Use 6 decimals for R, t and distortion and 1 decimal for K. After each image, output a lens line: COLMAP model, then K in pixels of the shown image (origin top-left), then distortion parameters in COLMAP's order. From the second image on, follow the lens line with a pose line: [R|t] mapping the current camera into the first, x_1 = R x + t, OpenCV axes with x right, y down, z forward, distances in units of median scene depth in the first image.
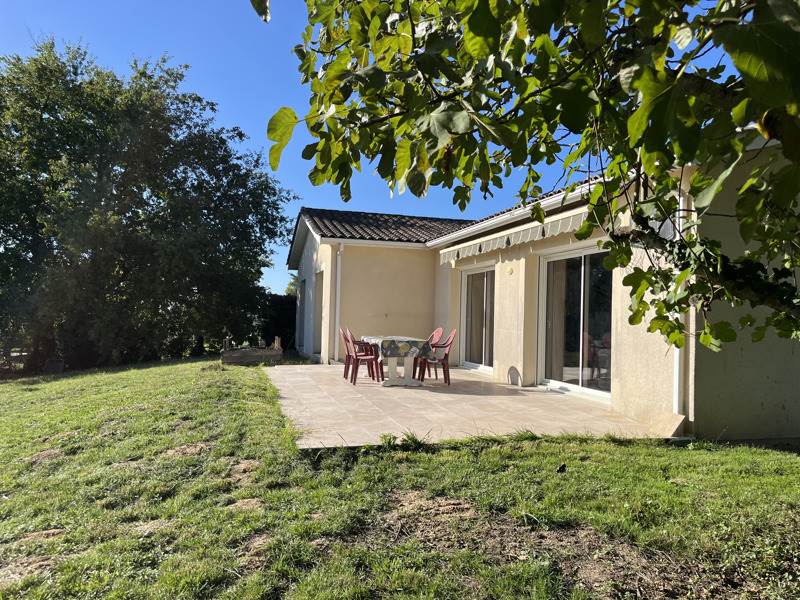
lens RADIAL K [[610.7, 0, 400.0], [0, 610.7, 300.0], [0, 0, 1]] dist [0.029674, -0.005376]
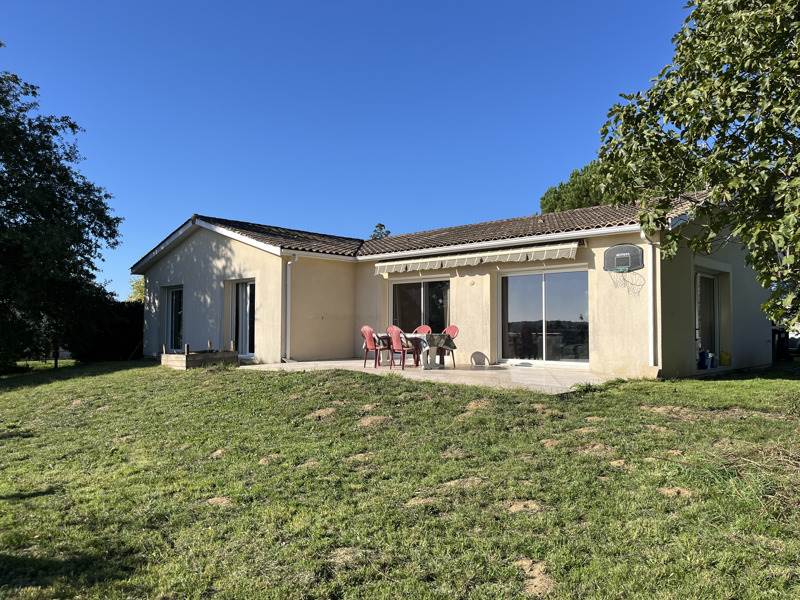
lens RADIAL K [[610.7, 0, 400.0], [0, 610.7, 300.0], [0, 0, 1]] dist [0.029674, -0.005376]
pose [[0.853662, -0.000255, 0.520828, -0.623625], [0.006238, 0.999933, -0.009735, 0.004108], [-0.520790, 0.011560, 0.853606, -0.078035]]
